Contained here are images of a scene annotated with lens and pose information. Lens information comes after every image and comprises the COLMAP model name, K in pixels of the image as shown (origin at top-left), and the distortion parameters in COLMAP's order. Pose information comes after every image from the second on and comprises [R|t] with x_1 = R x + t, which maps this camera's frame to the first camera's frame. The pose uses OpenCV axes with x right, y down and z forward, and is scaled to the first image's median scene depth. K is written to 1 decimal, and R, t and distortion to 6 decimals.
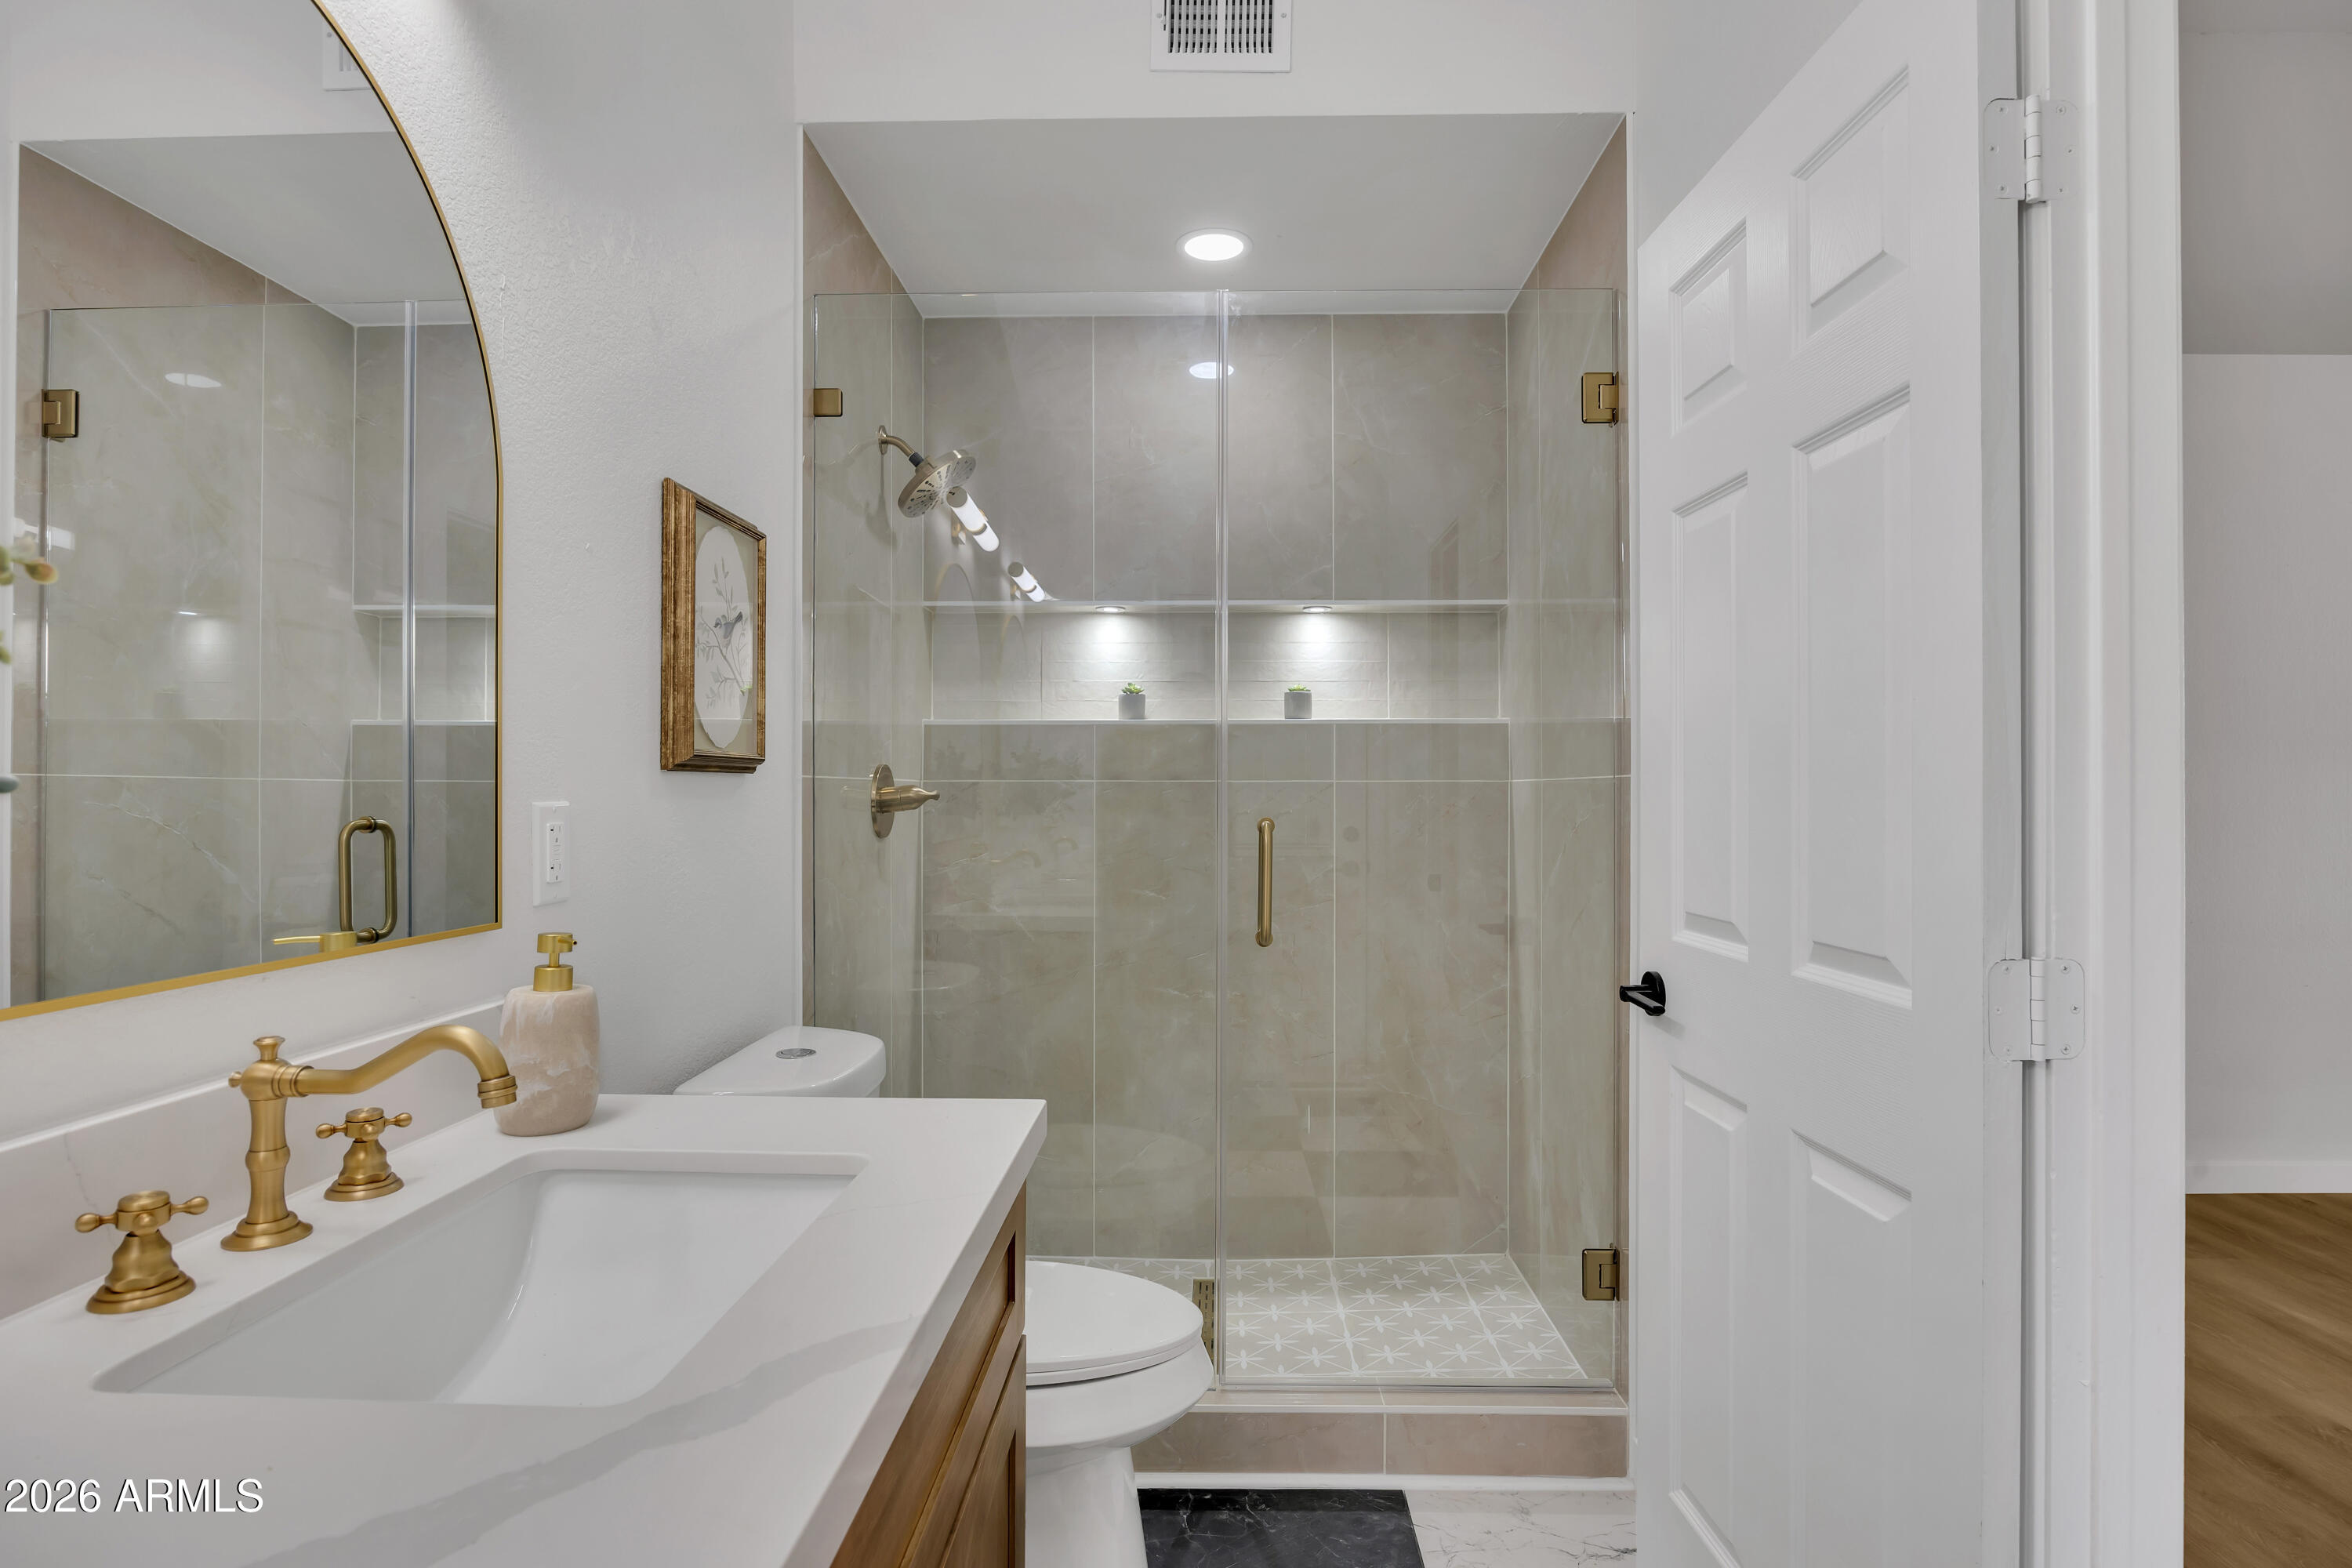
lens RADIAL K [[1208.9, 0, 1235.6], [0, 1208.9, 796.5], [0, 0, 1]] dist [-0.014441, 0.001006]
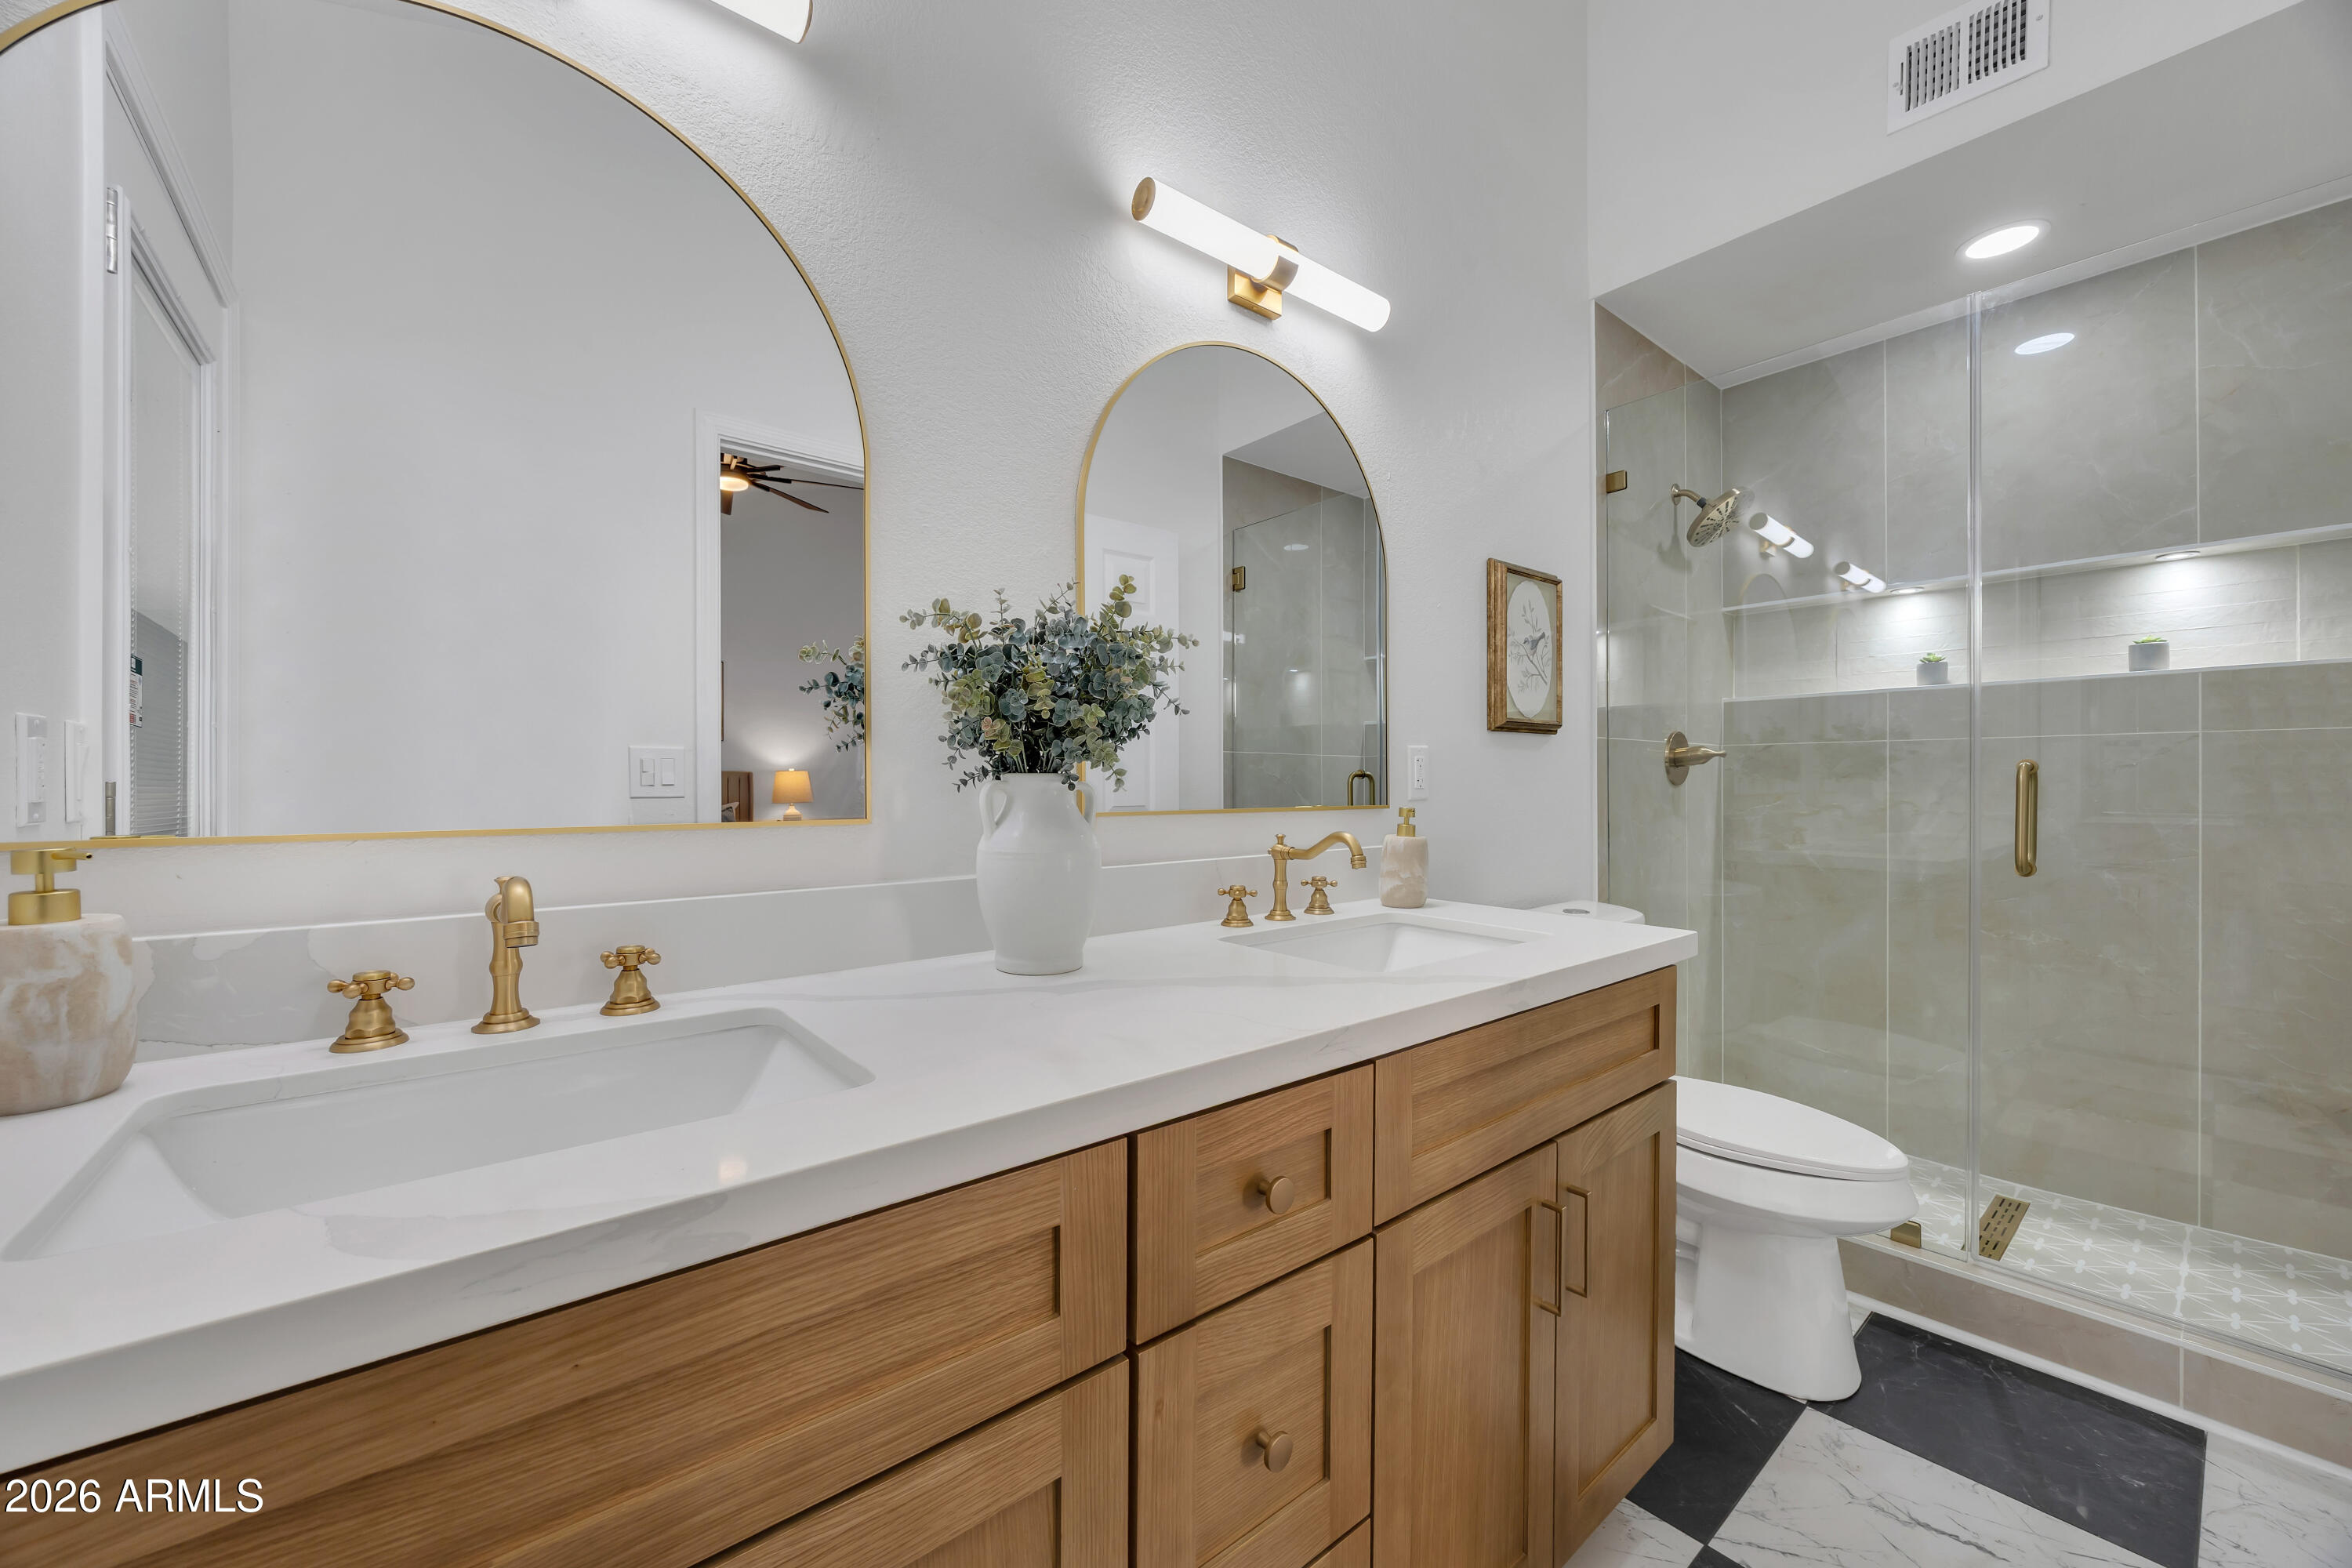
lens RADIAL K [[1208.9, 0, 1235.6], [0, 1208.9, 796.5], [0, 0, 1]] dist [-0.014441, 0.001006]
pose [[0.672239, -0.031202, -0.739677, 0.381401], [0.011072, 0.999423, -0.032097, 0.085798], [0.740252, 0.013387, 0.672196, -0.284042]]
